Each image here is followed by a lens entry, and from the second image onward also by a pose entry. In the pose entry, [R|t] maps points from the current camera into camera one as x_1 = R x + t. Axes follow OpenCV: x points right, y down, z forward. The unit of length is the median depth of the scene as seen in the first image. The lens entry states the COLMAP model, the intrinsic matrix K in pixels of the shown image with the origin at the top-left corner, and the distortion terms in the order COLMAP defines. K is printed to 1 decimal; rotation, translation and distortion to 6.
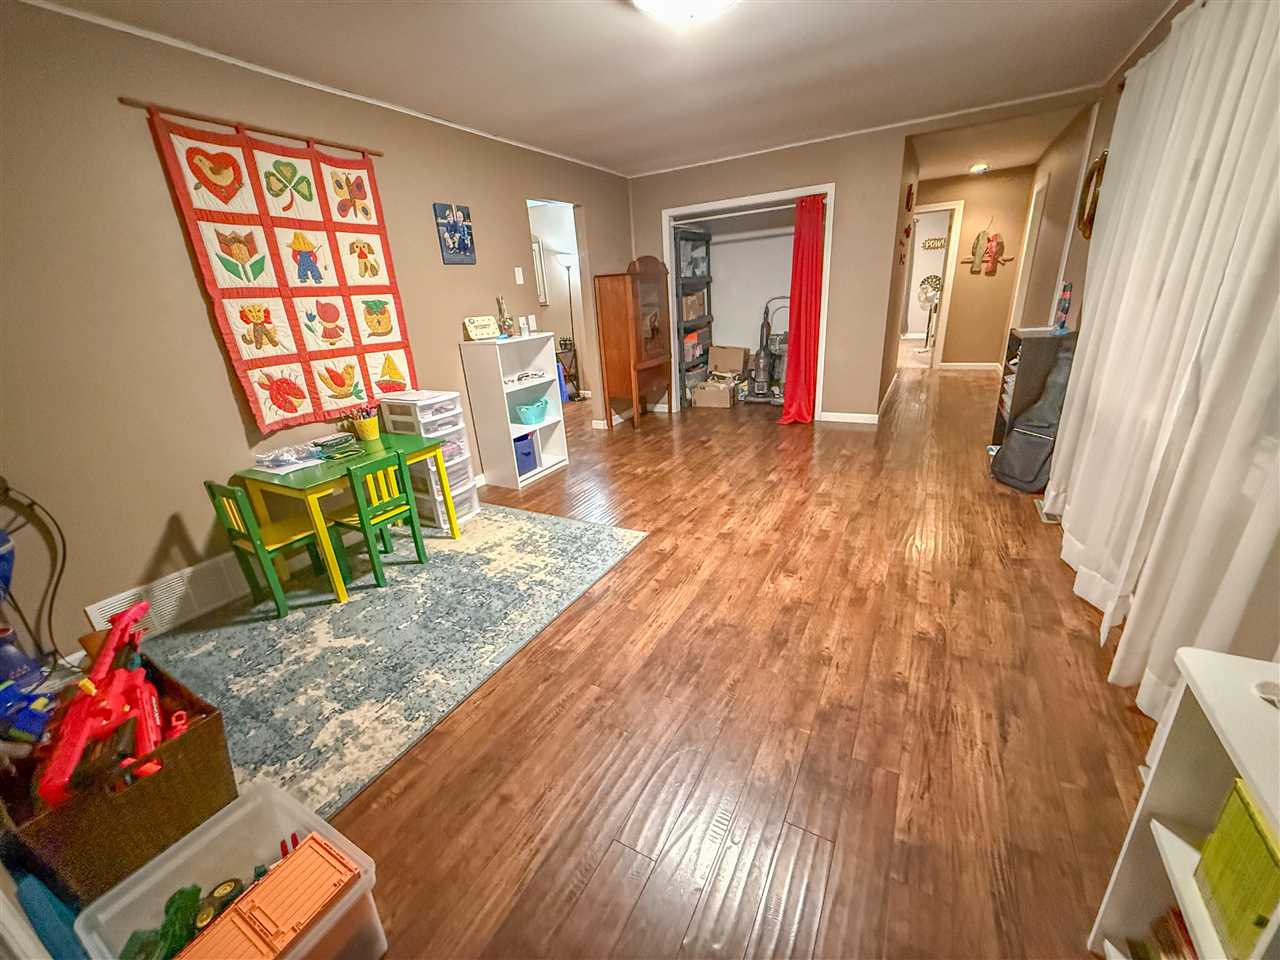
lens RADIAL K [[506.8, 0, 637.8], [0, 506.8, 480.2], [0, 0, 1]] dist [-0.000026, -0.000167]
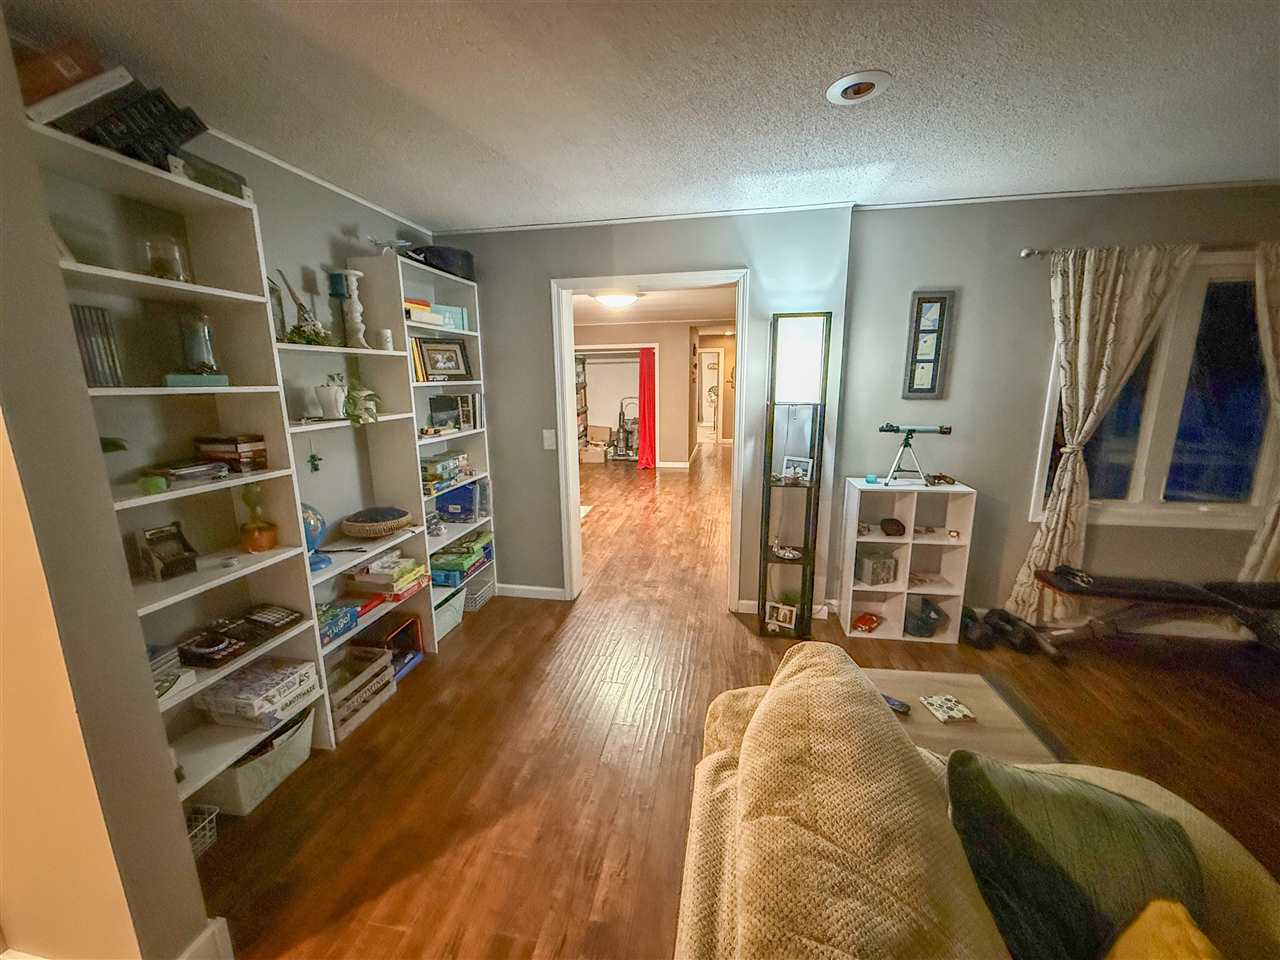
lens RADIAL K [[506.8, 0, 637.8], [0, 506.8, 480.2], [0, 0, 1]] dist [-0.000026, -0.000167]
pose [[0.944286, -0.012150, 0.328900, -0.508788], [0.067159, 0.985406, -0.156413, 0.349867], [-0.322200, 0.169788, 0.931321, -1.063287]]
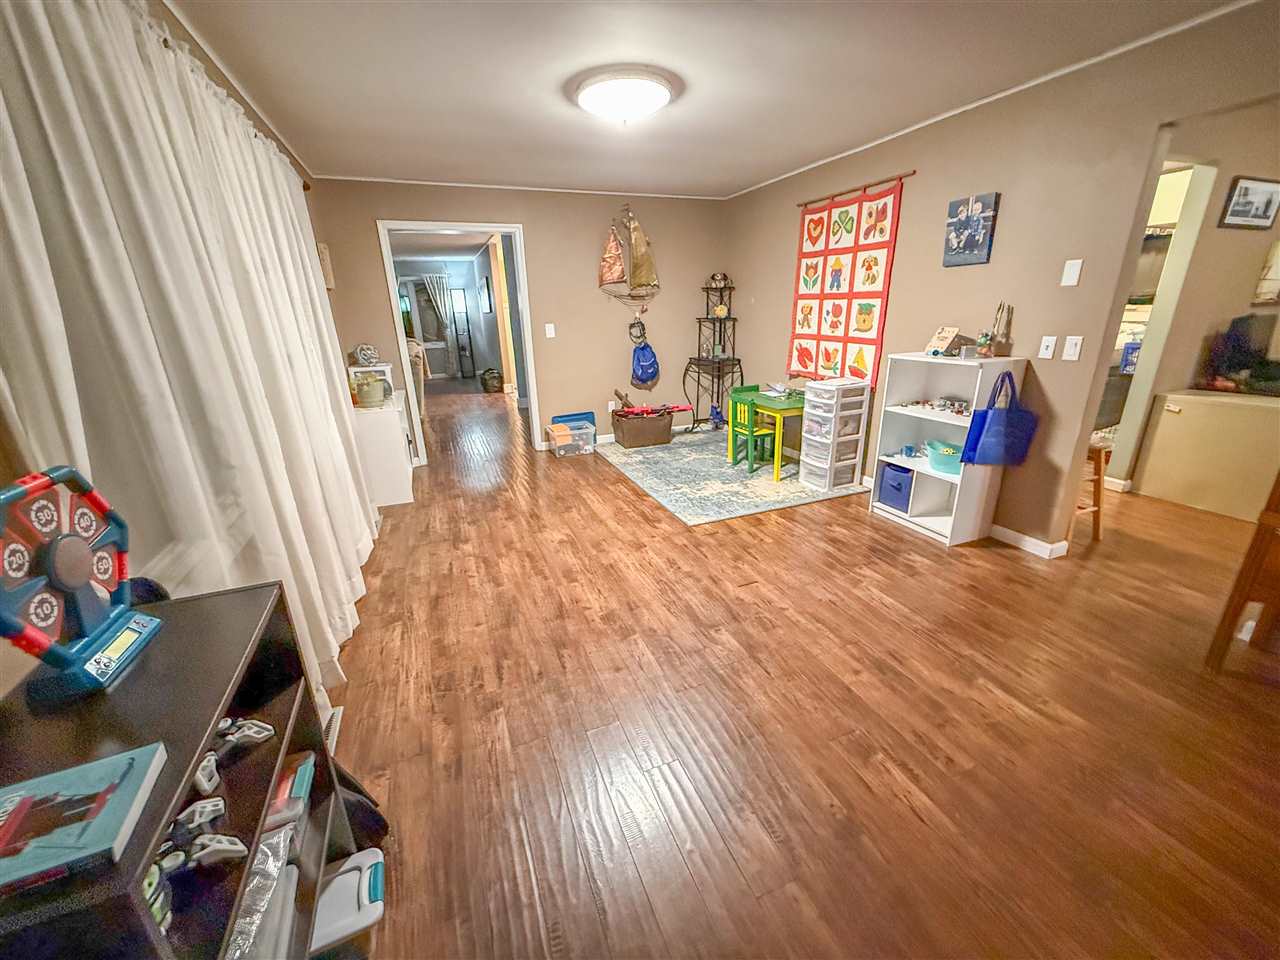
lens RADIAL K [[506.8, 0, 637.8], [0, 506.8, 480.2], [0, 0, 1]] dist [-0.000026, -0.000167]
pose [[-0.624036, 0.331812, -0.707446, 0.914139], [-0.205450, 0.803835, 0.558247, -0.624048], [0.753903, 0.493711, -0.433451, 1.417728]]
